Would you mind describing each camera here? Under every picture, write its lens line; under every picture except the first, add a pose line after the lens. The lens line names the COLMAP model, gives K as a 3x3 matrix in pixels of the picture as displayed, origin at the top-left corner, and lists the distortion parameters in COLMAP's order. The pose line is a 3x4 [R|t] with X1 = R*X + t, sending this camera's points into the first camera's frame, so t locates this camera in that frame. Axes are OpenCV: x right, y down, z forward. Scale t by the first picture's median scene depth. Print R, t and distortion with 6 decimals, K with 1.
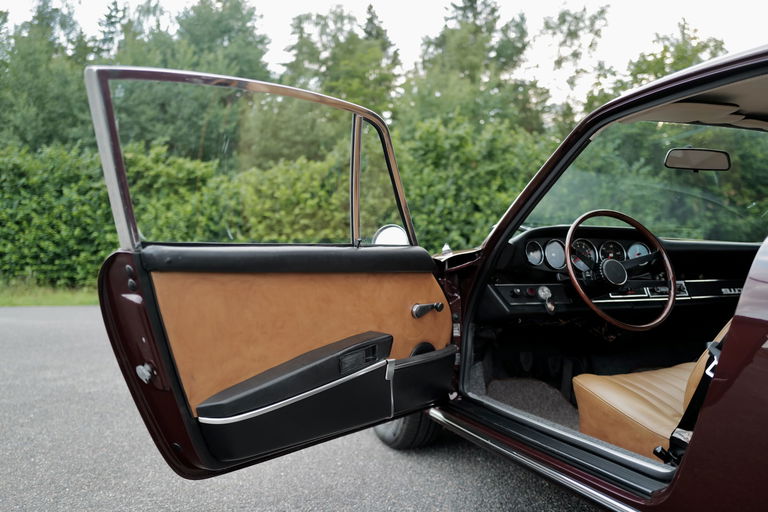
lens RADIAL K [[583.3, 0, 381.9], [0, 583.3, 254.4], [0, 0, 1]] dist [-0.007711, 0.001588]
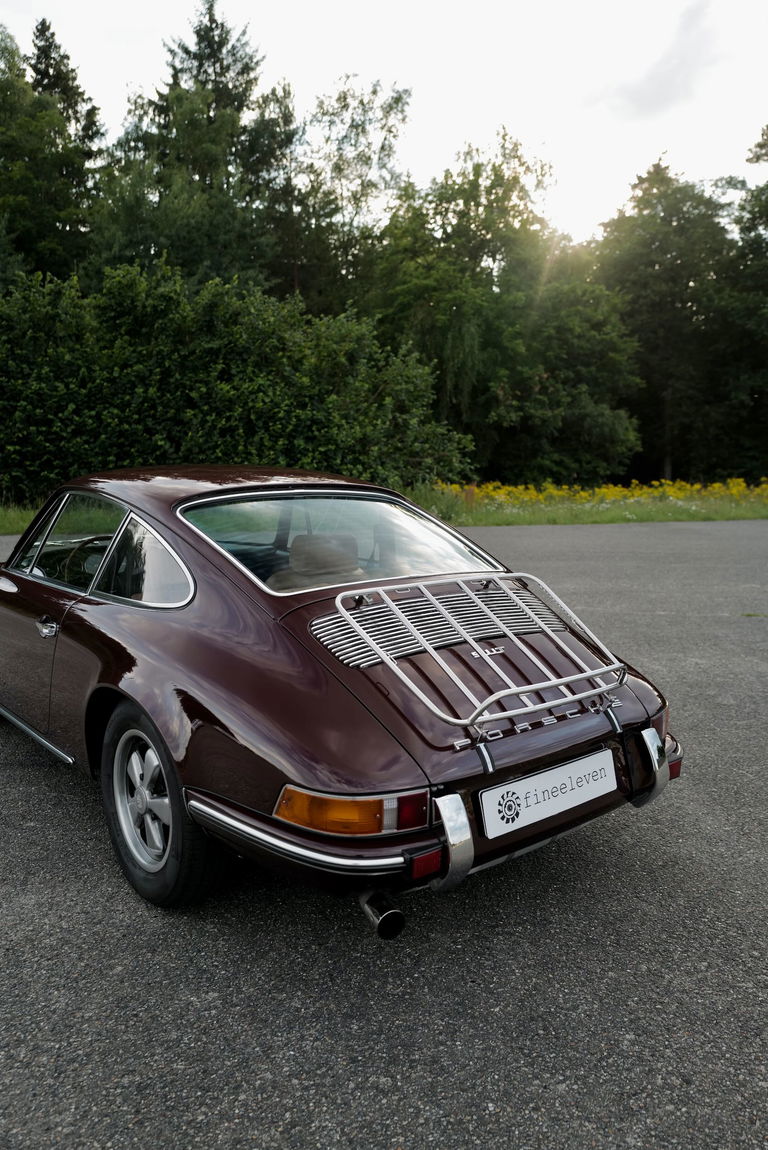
lens RADIAL K [[858.6, 0, 384.0], [0, 858.6, 575.0], [0, 0, 1]] dist [-0.013363, 0.010687]
pose [[0.945581, -0.030592, 0.323945, 0.033428], [-0.020855, 0.987826, 0.154160, -0.031479], [-0.324717, -0.152527, 0.933432, -0.101365]]
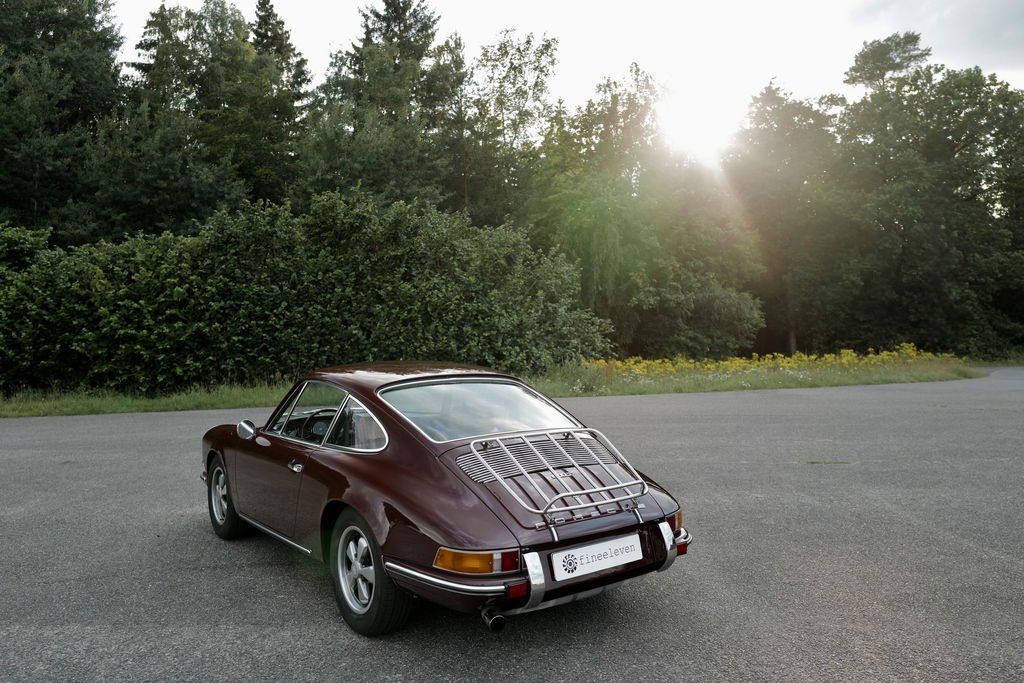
lens RADIAL K [[758.4, 0, 512.0], [0, 758.4, 341.5], [0, 0, 1]] dist [-0.006574, -0.002580]
pose [[0.958938, -0.007130, 0.283527, 0.024205], [-0.000494, 0.999640, 0.026810, -0.038776], [-0.283616, -0.025849, 0.958590, -0.162204]]
